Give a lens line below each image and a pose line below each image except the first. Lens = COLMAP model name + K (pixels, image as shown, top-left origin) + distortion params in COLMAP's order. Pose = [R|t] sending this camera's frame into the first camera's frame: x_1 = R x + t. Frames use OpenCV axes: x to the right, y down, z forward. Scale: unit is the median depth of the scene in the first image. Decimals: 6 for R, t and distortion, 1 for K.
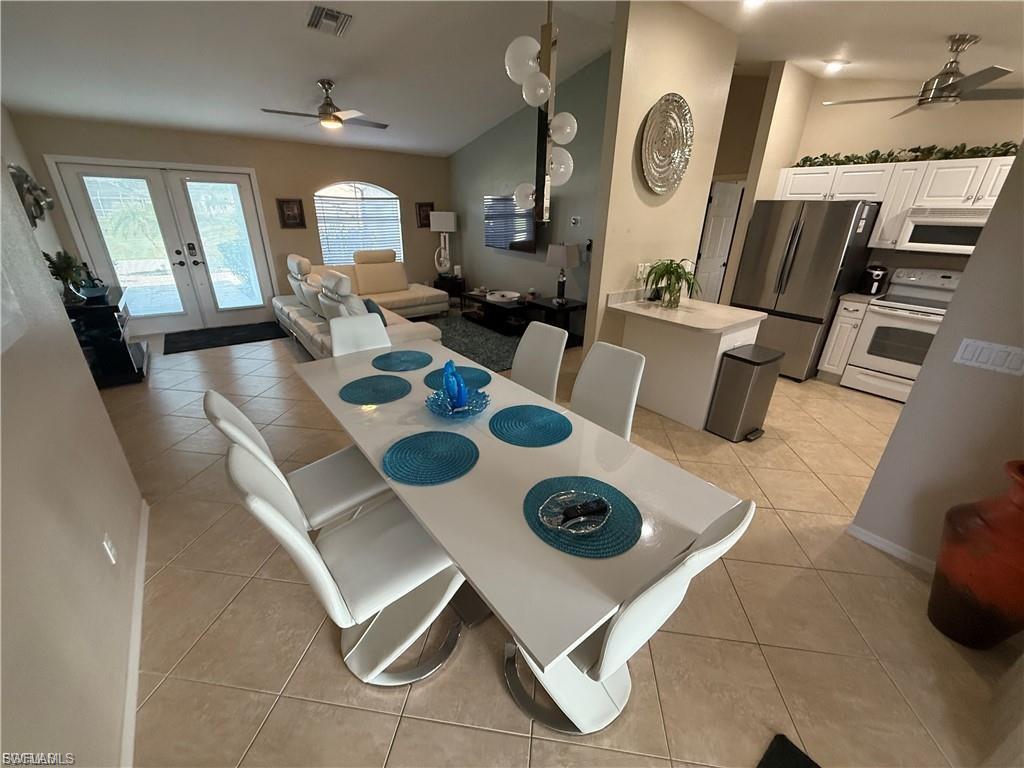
lens RADIAL K [[406.3, 0, 508.7], [0, 406.3, 385.7], [0, 0, 1]] dist [0.001803, 0.000094]
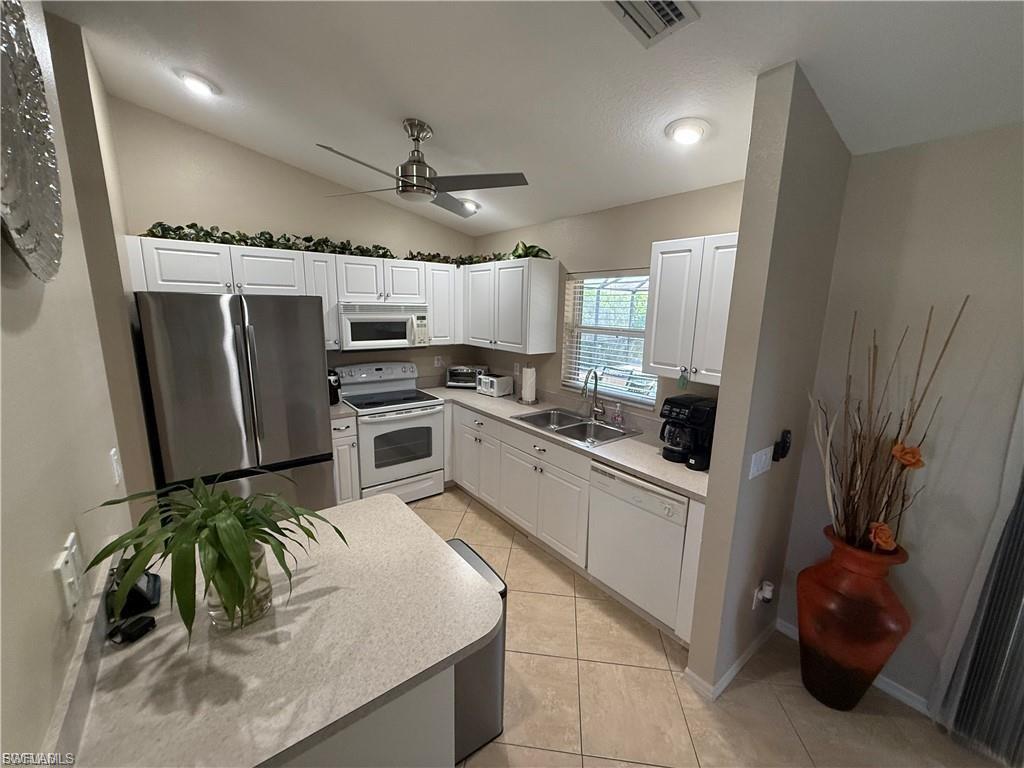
lens RADIAL K [[406.3, 0, 513.1], [0, 406.3, 385.1], [0, 0, 1]] dist [0.001803, 0.000094]
pose [[-0.003457, -0.215346, 0.976532, 0.111485], [0.382278, 0.902081, 0.200281, -0.310815], [-0.924041, 0.373999, 0.079204, 0.649786]]
